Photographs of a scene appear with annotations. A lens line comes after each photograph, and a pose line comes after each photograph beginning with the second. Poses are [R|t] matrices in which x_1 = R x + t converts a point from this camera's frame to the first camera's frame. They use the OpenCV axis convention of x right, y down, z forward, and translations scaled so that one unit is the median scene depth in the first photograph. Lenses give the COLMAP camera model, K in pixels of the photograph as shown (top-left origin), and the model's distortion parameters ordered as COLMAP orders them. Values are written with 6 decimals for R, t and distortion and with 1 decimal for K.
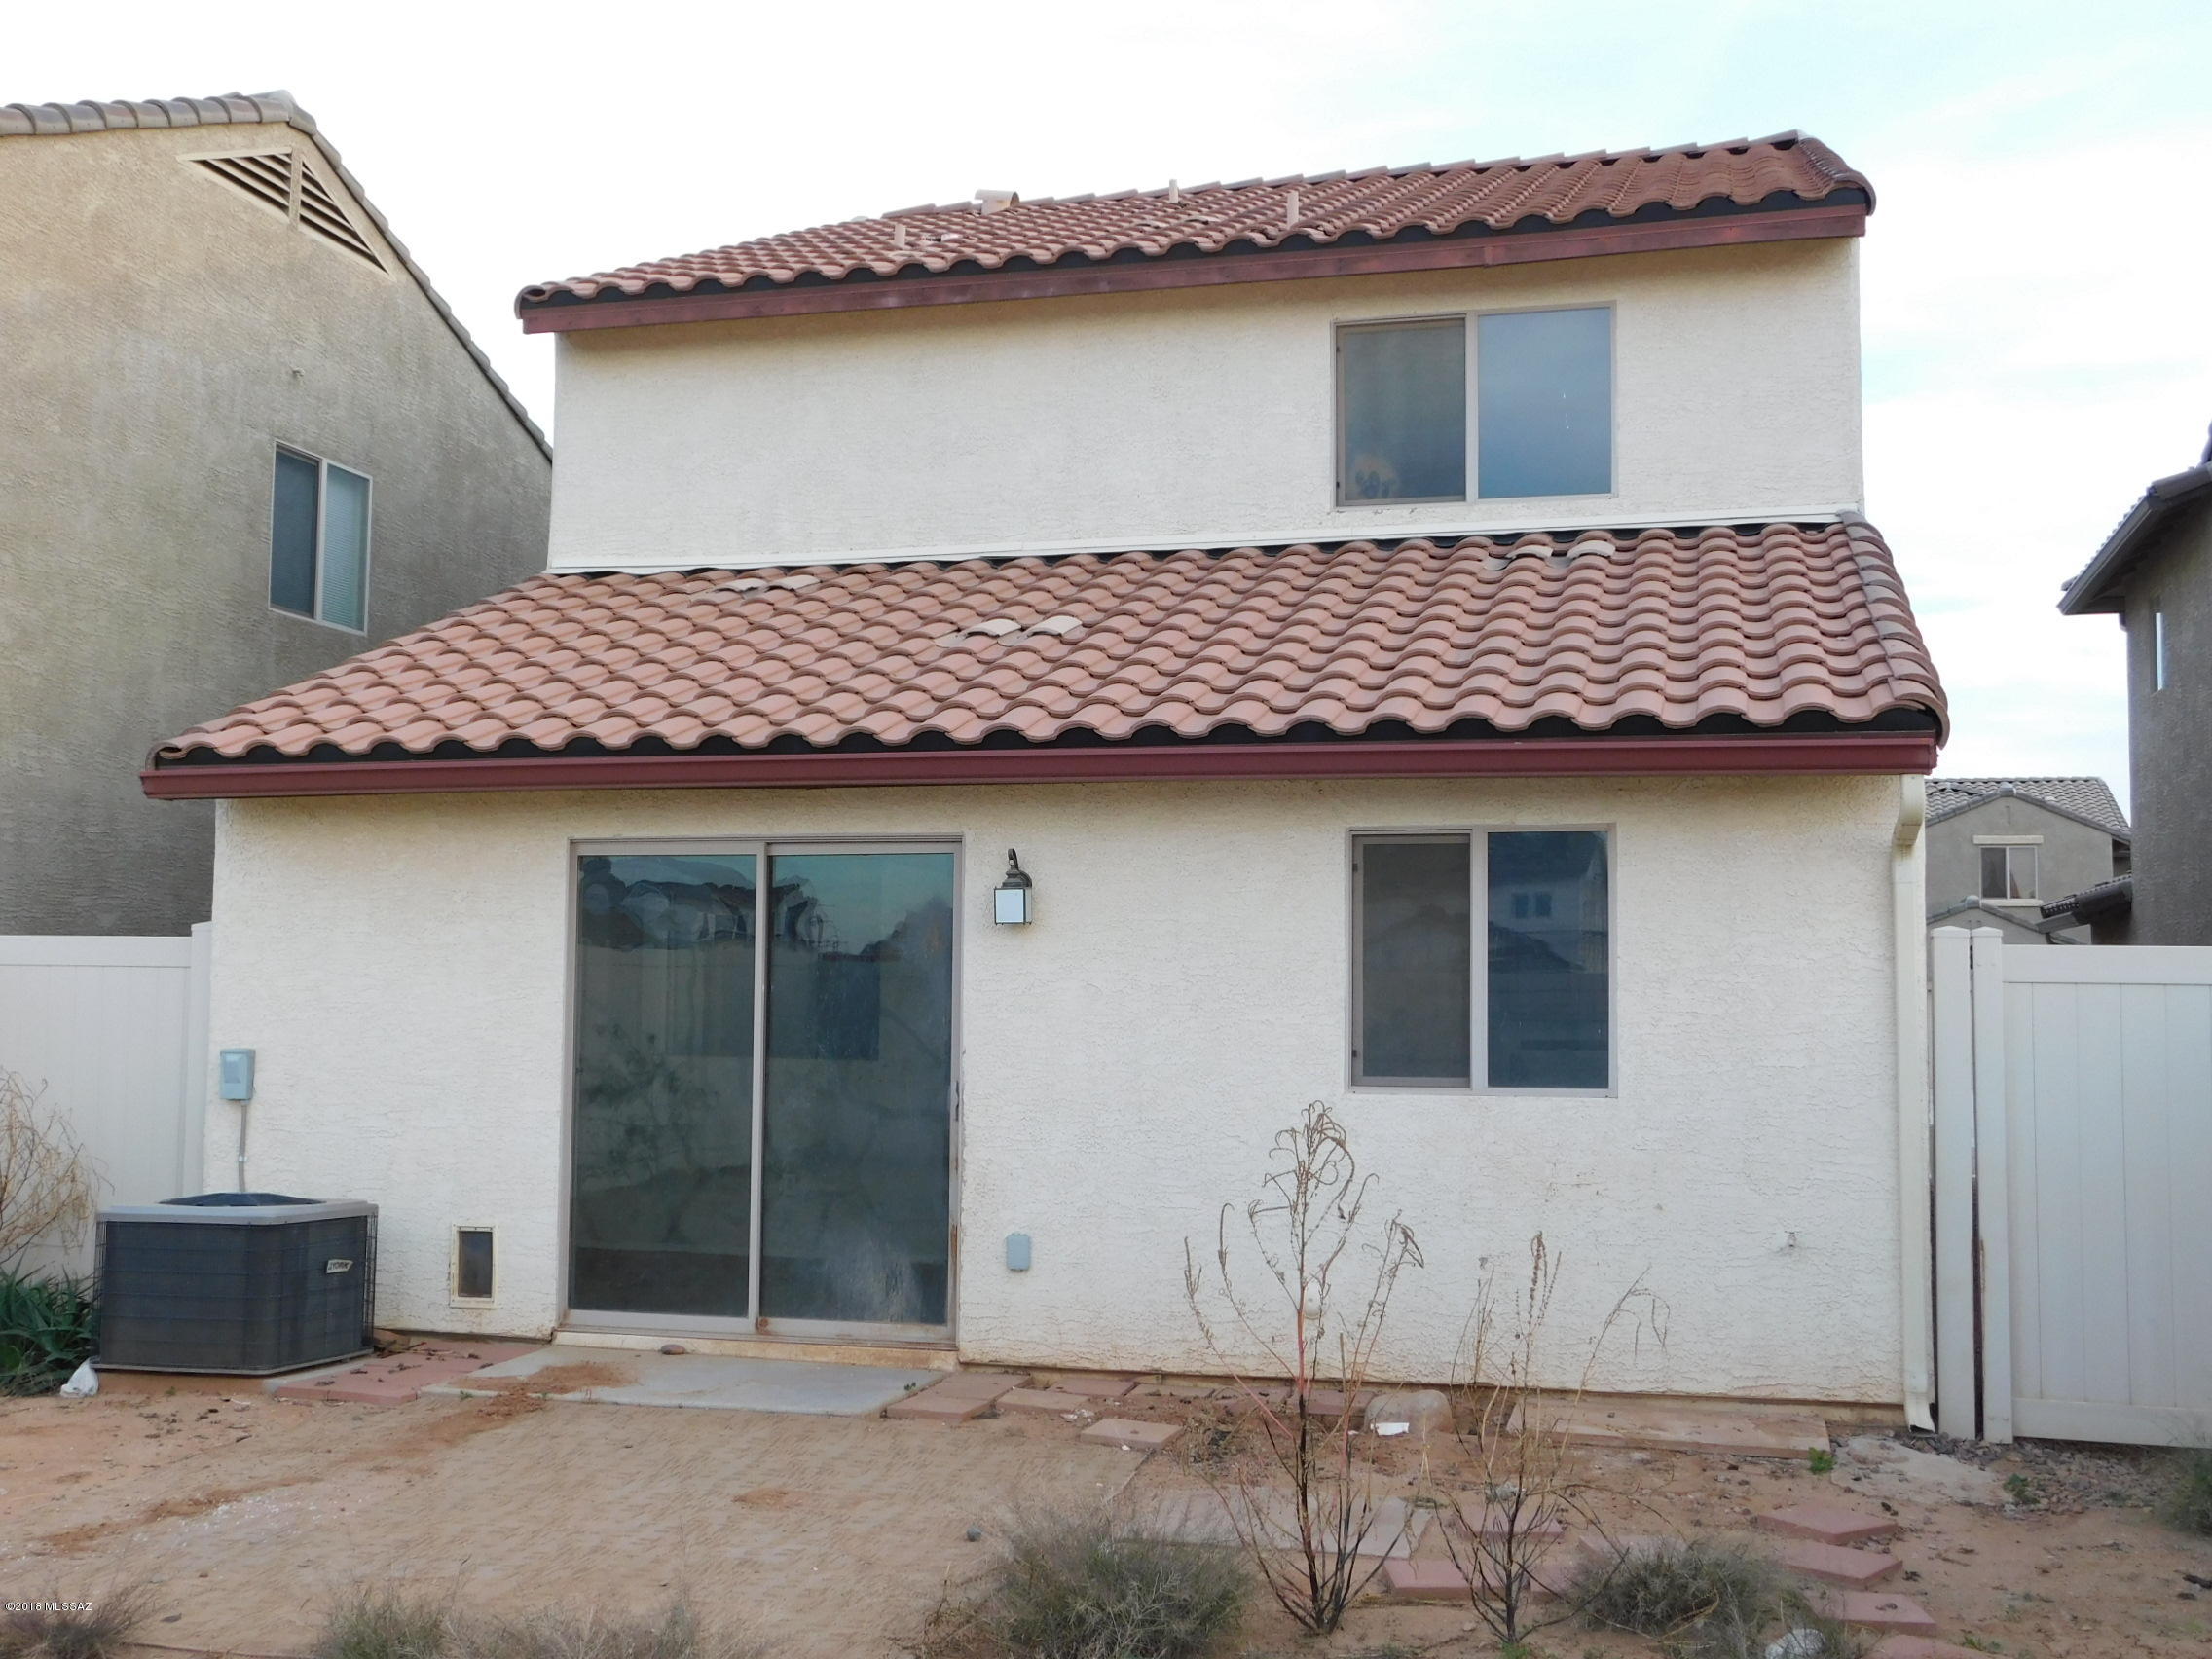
lens RADIAL K [[2317.7, 0, 1106.0], [0, 2317.7, 829.5], [0, 0, 1]] dist [0.018307, -0.138316]
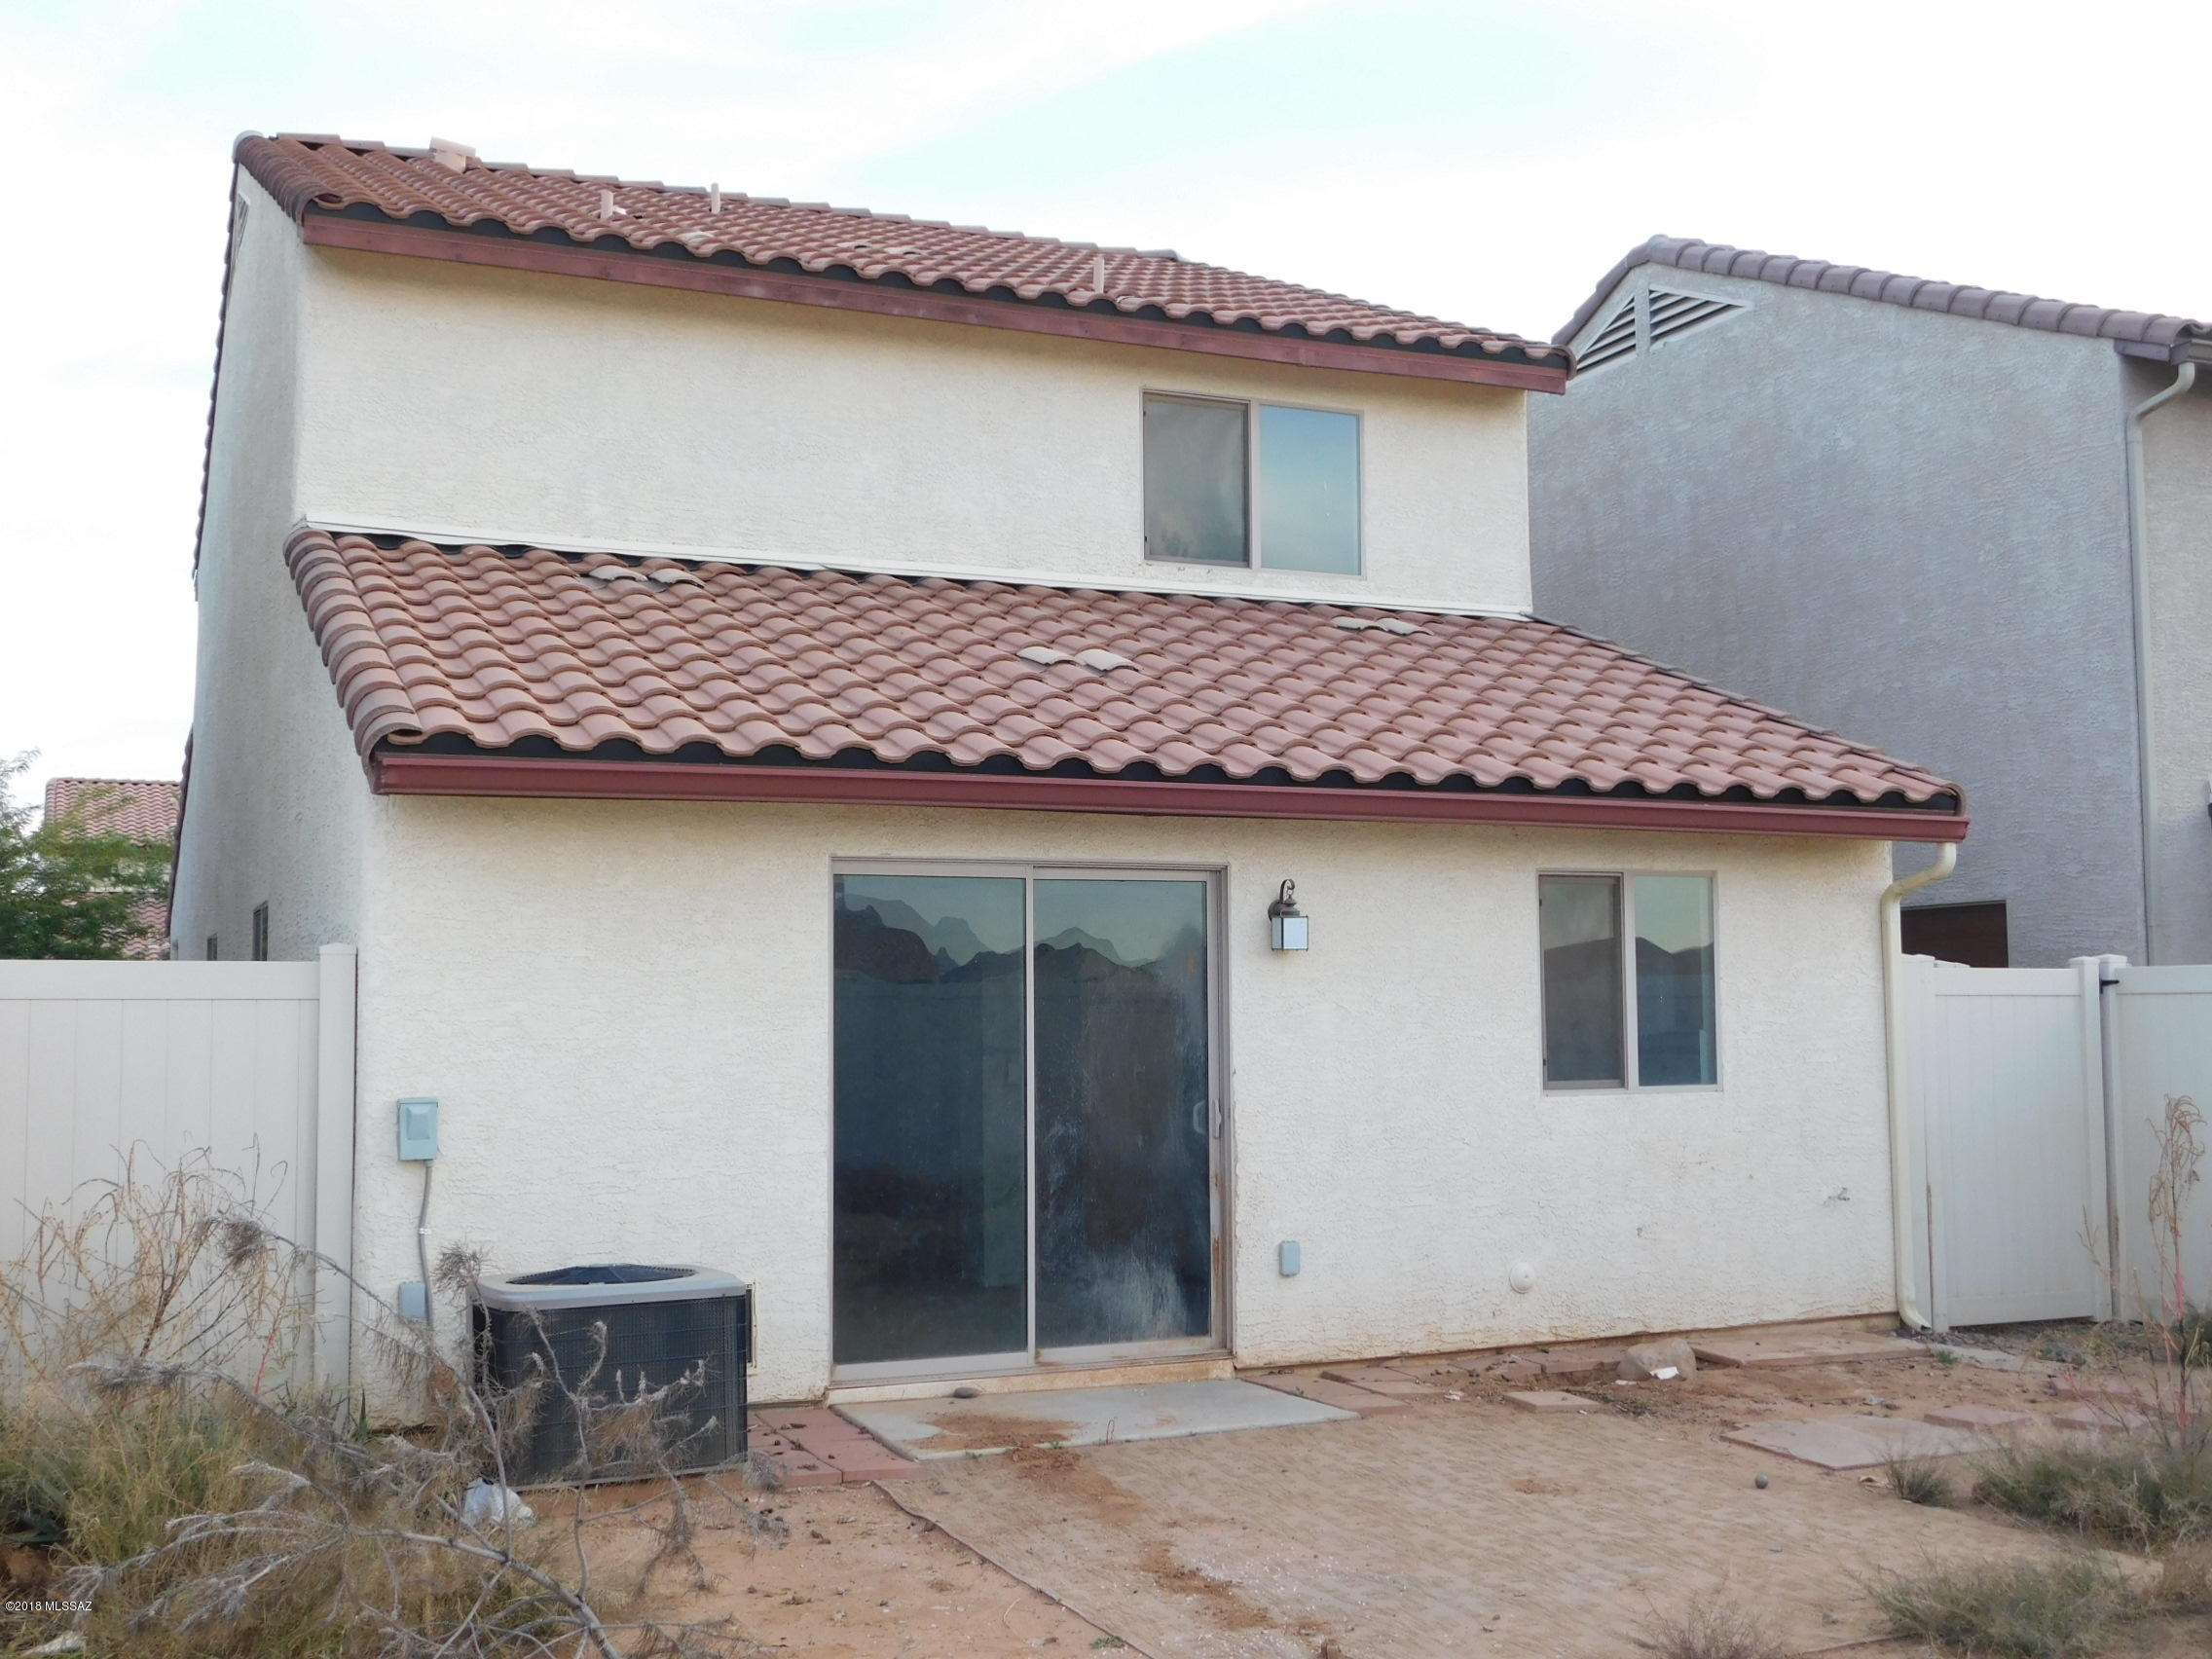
lens RADIAL K [[2317.7, 0, 1106.0], [0, 2317.7, 829.5], [0, 0, 1]] dist [0.018307, -0.138316]
pose [[0.775478, 0.034319, 0.630441, -0.754385], [-0.032224, 0.999372, -0.014765, 0.003720], [-0.630552, -0.008866, 0.776096, 0.220473]]
